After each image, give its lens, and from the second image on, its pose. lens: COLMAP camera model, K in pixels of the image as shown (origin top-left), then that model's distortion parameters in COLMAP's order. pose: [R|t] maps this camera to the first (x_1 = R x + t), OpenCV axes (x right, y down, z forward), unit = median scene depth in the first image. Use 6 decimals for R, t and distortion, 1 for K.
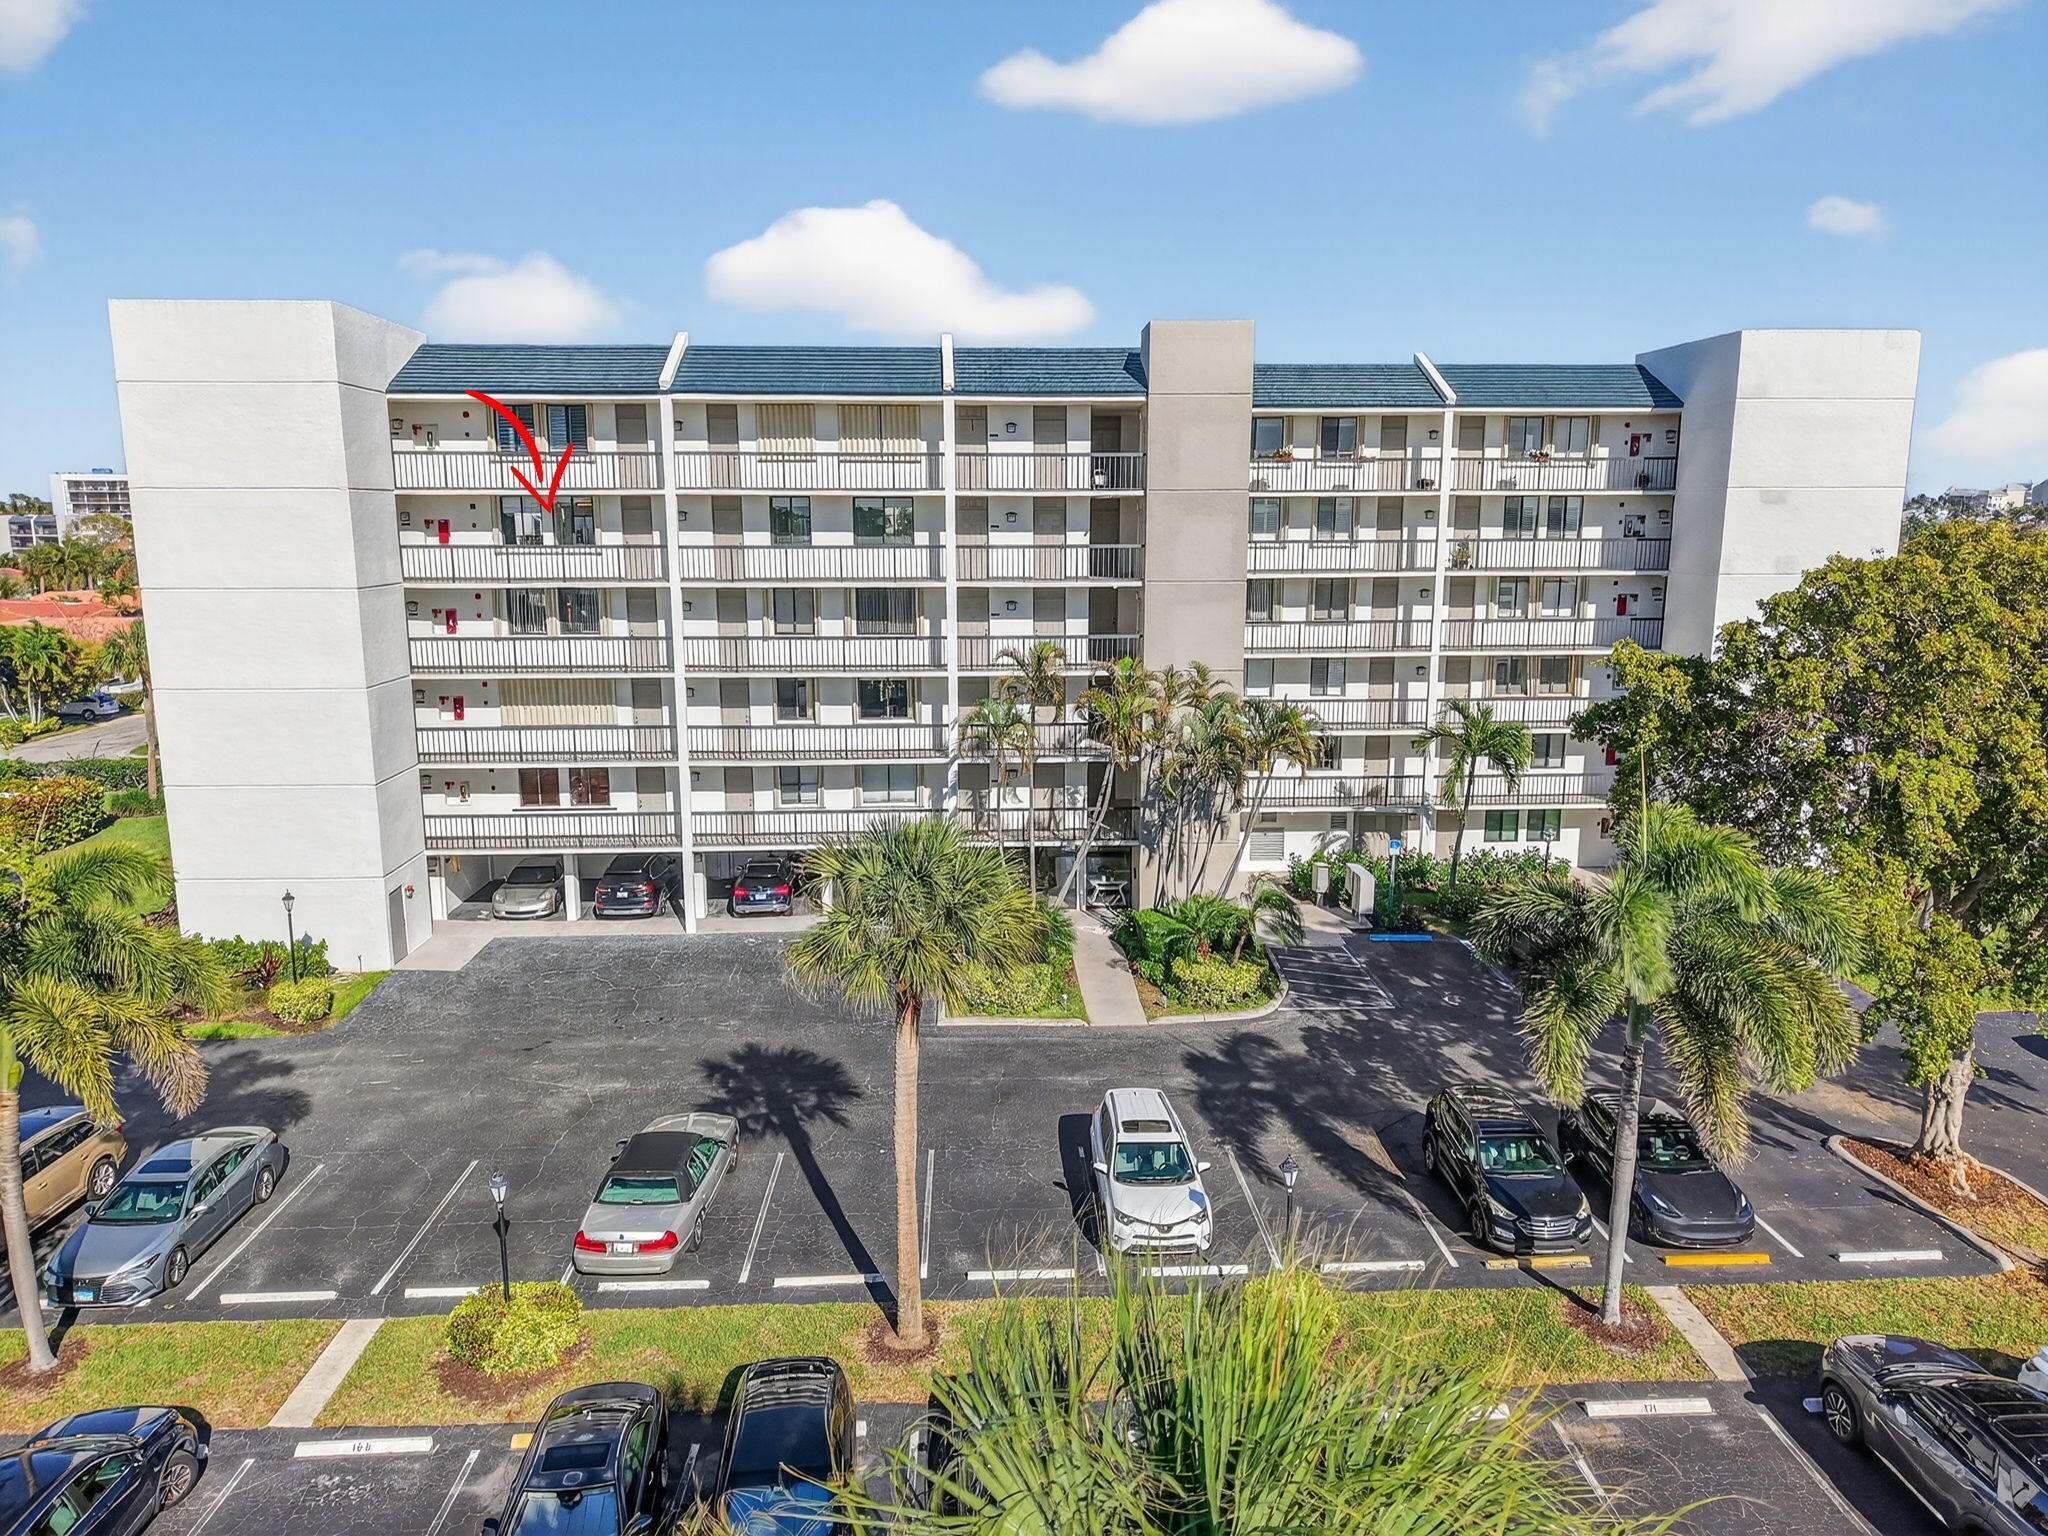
lens RADIAL K [[1372.3, 0, 1017.5], [0, 1372.3, 764.7], [0, 0, 1]] dist [0.021149, -0.016422]
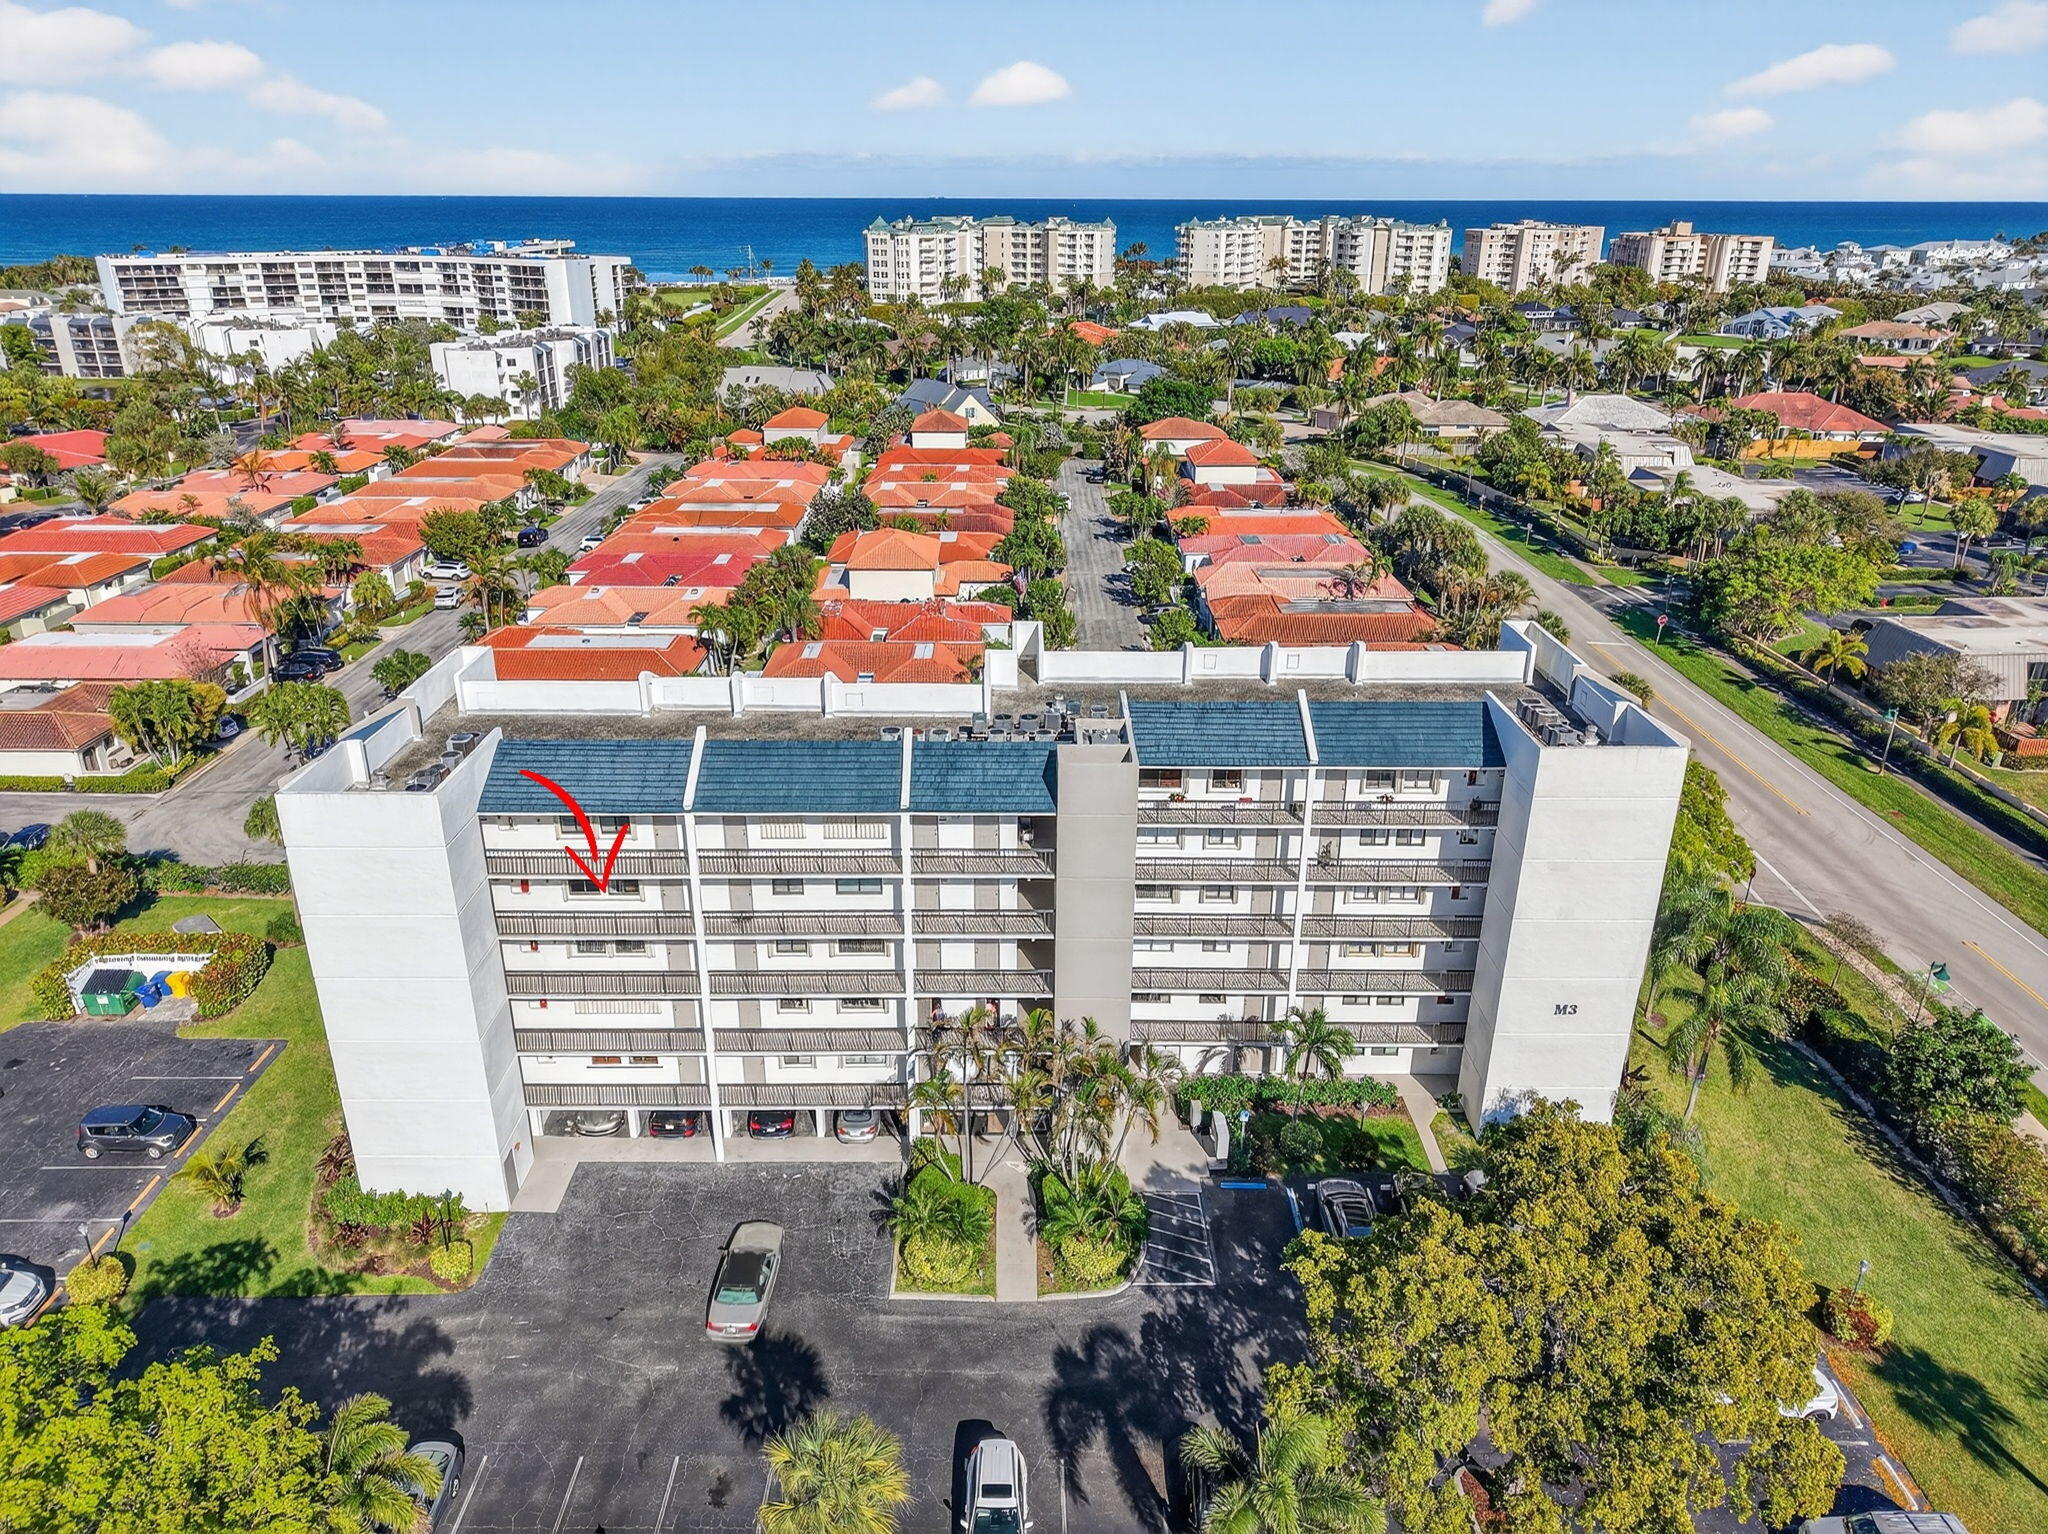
lens RADIAL K [[1380.6, 0, 1019.0], [0, 1380.6, 748.8], [0, 0, 1]] dist [0.013546, -0.005802]
pose [[0.999130, 0.019017, -0.037113, 0.105755], [-0.011051, 0.978893, 0.204073, -0.588138], [0.040210, -0.203486, 0.978252, -0.257295]]
